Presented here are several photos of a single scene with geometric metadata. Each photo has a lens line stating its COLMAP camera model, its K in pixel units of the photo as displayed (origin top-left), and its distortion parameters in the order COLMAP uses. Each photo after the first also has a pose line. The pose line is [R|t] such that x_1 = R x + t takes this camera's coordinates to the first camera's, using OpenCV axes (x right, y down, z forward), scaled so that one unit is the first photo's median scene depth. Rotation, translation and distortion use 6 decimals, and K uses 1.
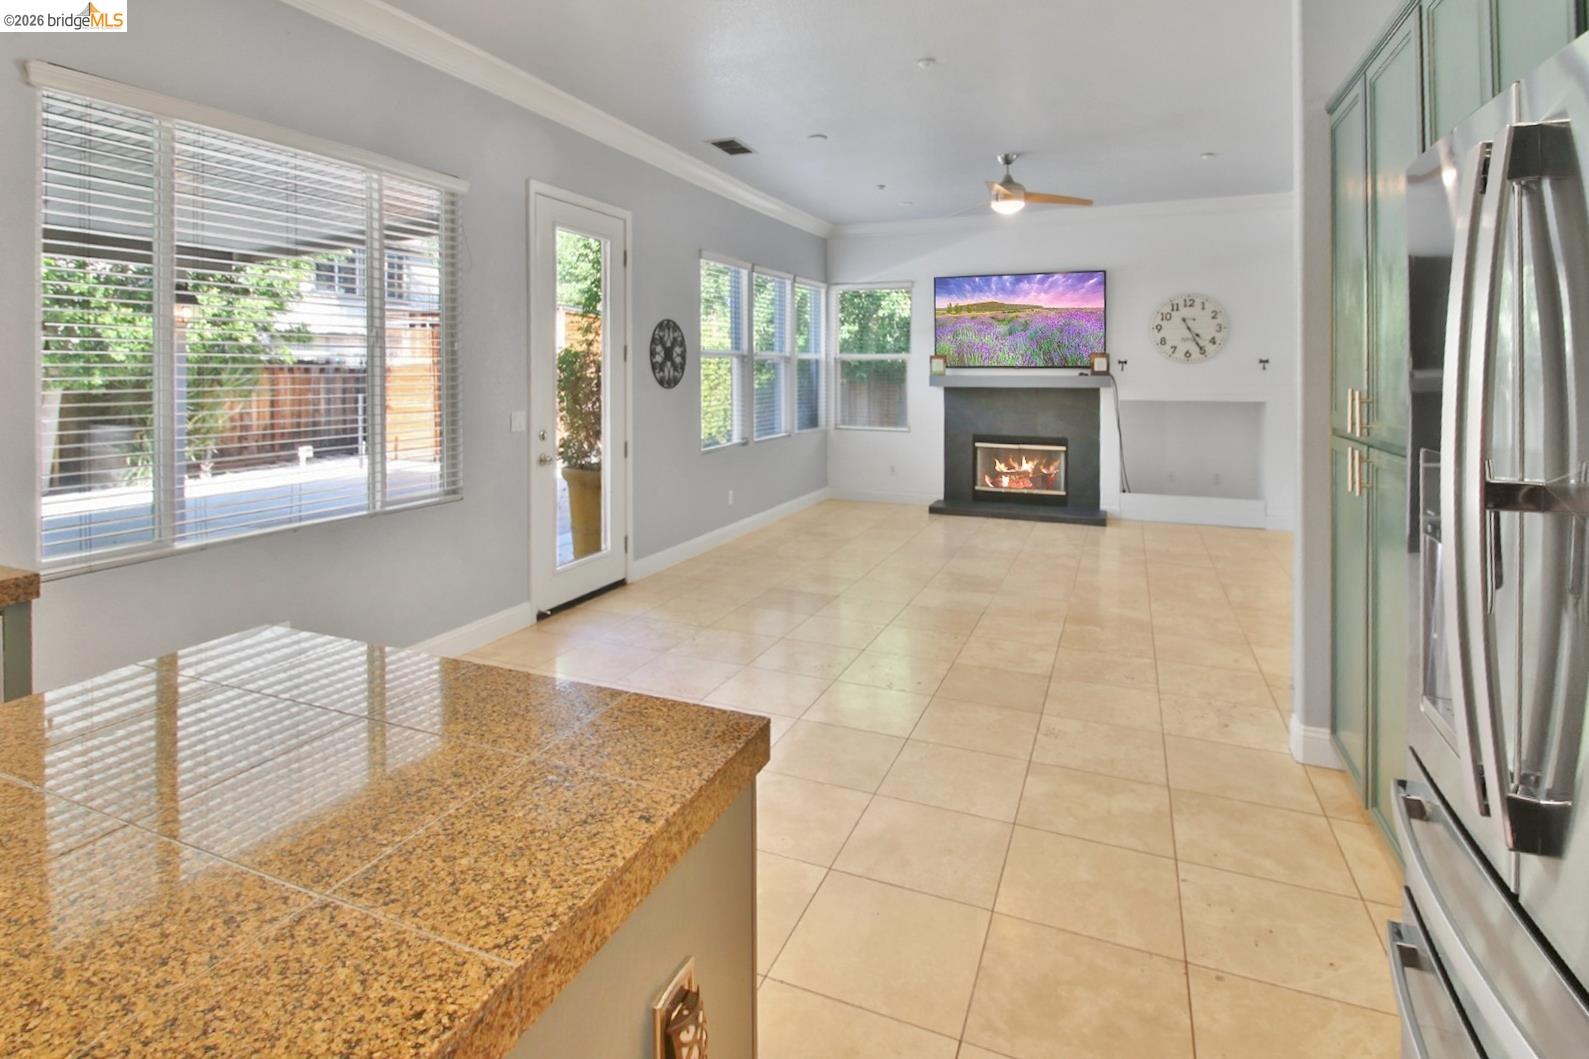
lens RADIAL K [[816.1, 0, 815.8], [0, 816.1, 376.4], [0, 0, 1]] dist [0.004380, -0.003310]
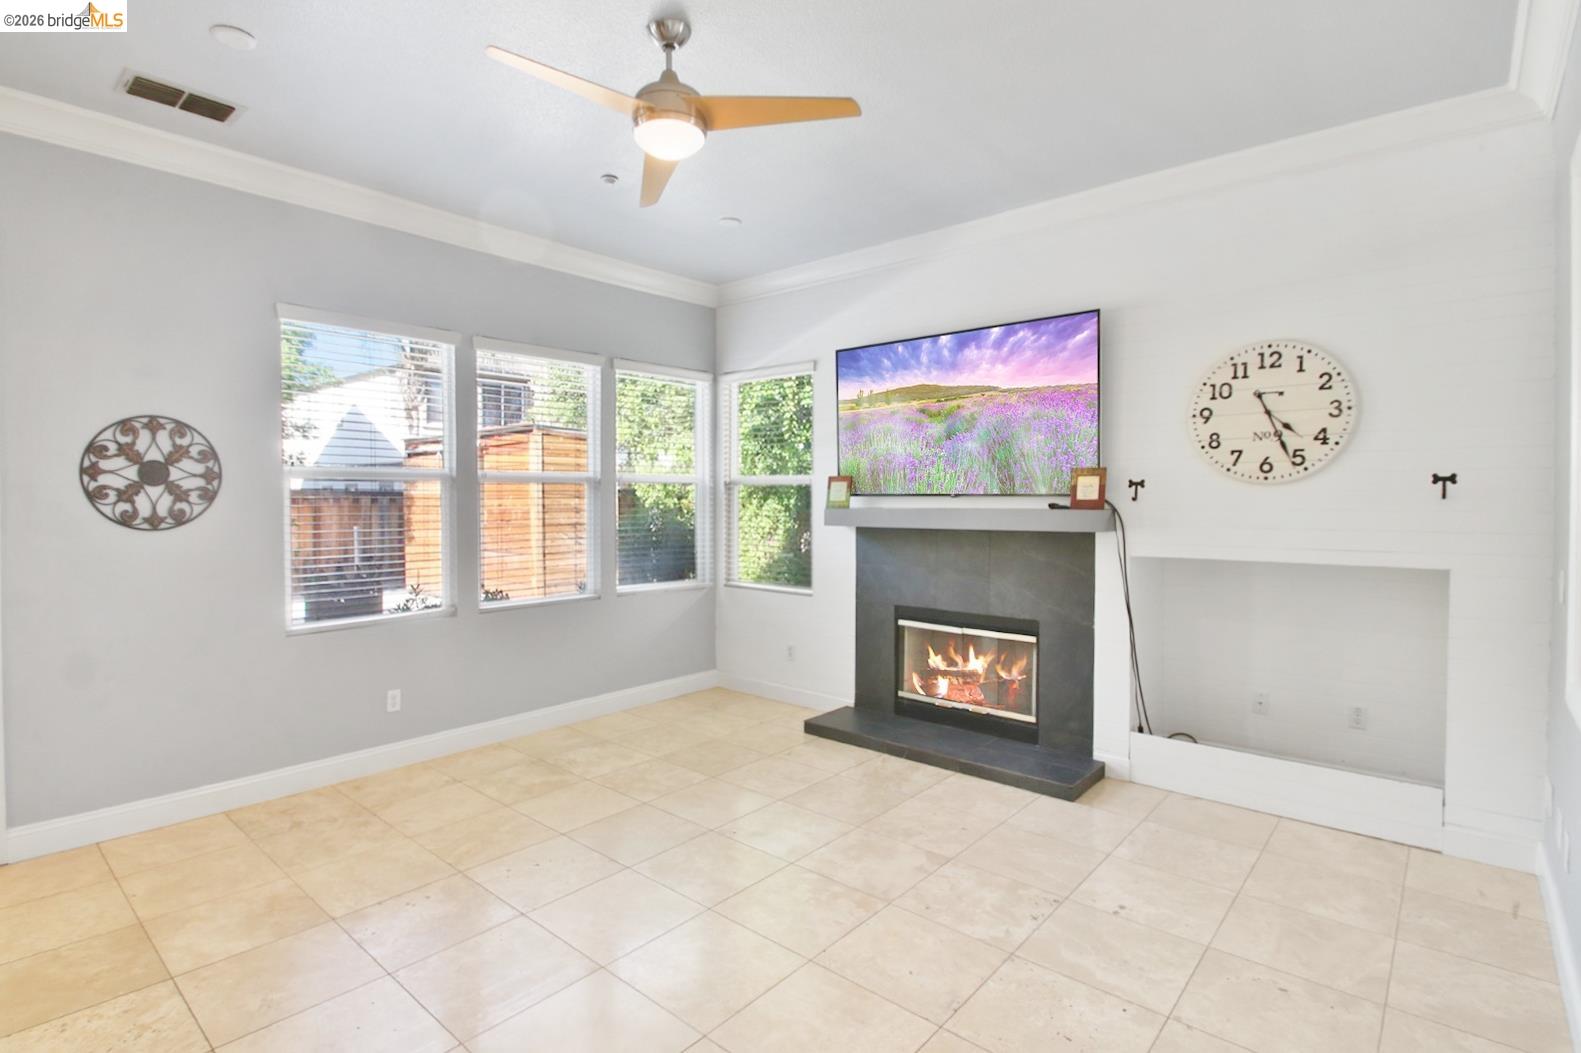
lens RADIAL K [[774.8, 0, 786.7], [0, 774.8, 507.9], [0, 0, 1]] dist [-0.000976, -0.005072]
pose [[0.942075, 0.003554, -0.335385, 0.332317], [-0.001777, 0.999983, 0.005605, -0.004290], [0.335399, -0.004684, 0.942065, 0.455609]]
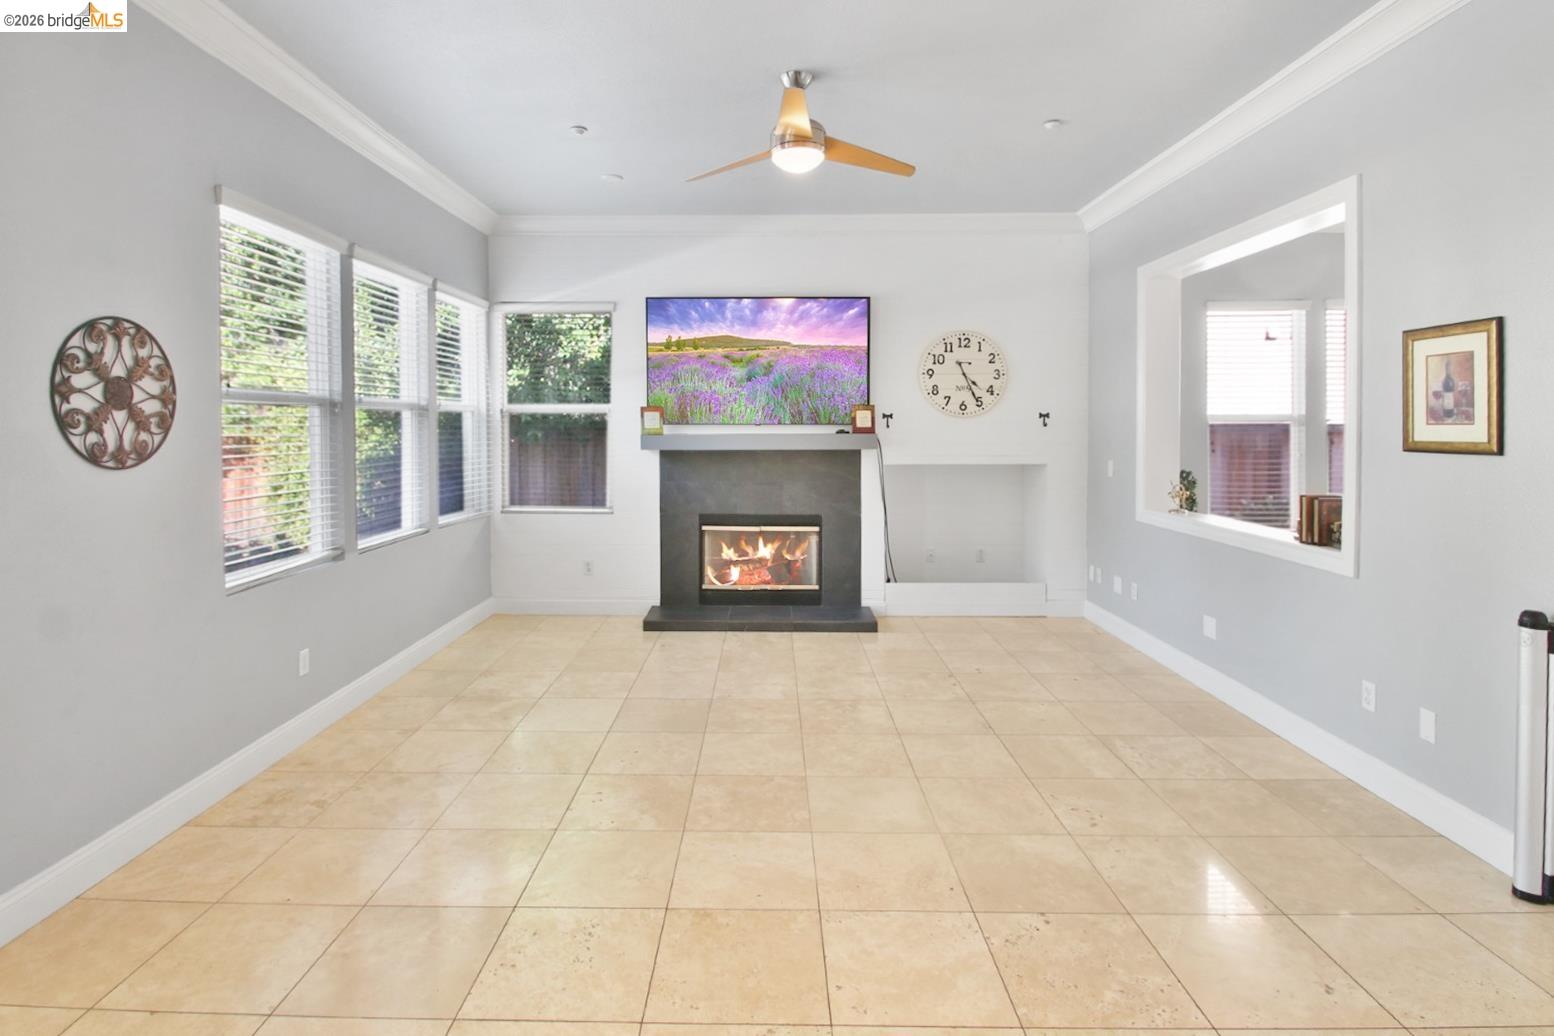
lens RADIAL K [[761.6, 0, 764.7], [0, 761.6, 437.3], [0, 0, 1]] dist [-0.000976, -0.005072]
pose [[0.936932, -0.006518, 0.349450, 0.006650], [0.004019, 0.999961, 0.007877, -0.003578], [-0.349488, -0.005975, 0.936922, 0.352093]]
